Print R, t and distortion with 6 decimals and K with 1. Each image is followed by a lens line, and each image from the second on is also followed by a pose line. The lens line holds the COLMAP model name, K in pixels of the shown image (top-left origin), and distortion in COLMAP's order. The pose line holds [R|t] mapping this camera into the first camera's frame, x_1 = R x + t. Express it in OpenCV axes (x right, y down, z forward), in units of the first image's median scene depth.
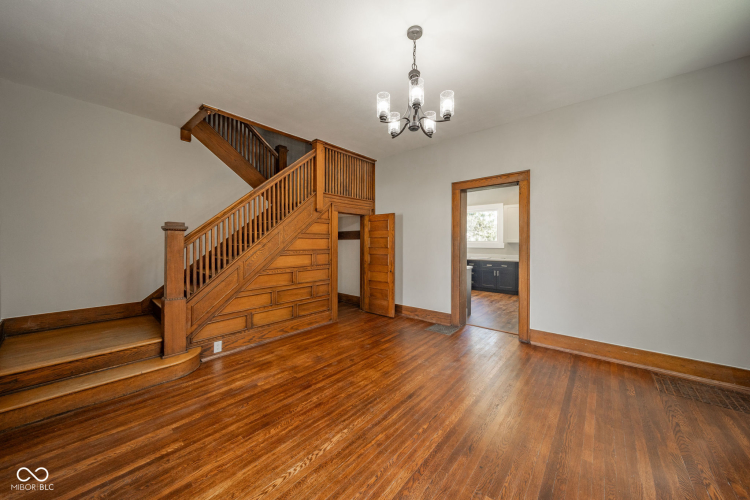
lens RADIAL K [[263.6, 0, 375.0], [0, 263.6, 248.7], [0, 0, 1]] dist [-0.000444, -0.000124]
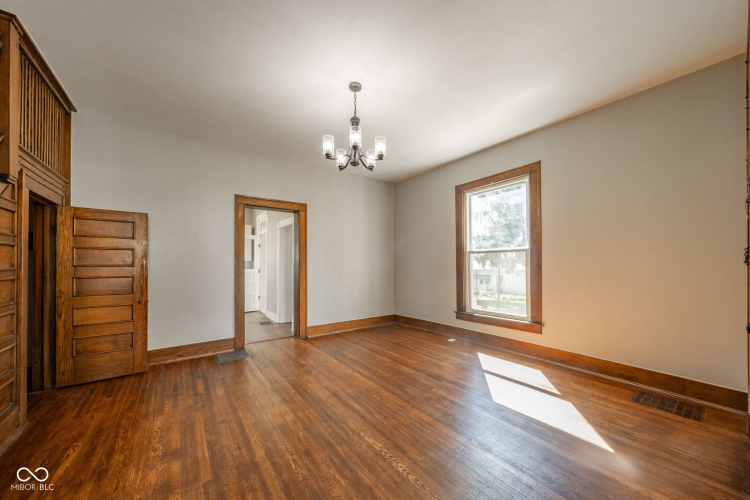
lens RADIAL K [[270.0, 0, 376.5], [0, 270.0, 264.1], [0, 0, 1]] dist [-0.000231, -0.000120]
pose [[0.204338, -0.001529, 0.978899, -0.900935], [0.020086, 0.999795, -0.002631, 0.010845], [-0.978694, 0.020200, 0.204327, 0.552216]]
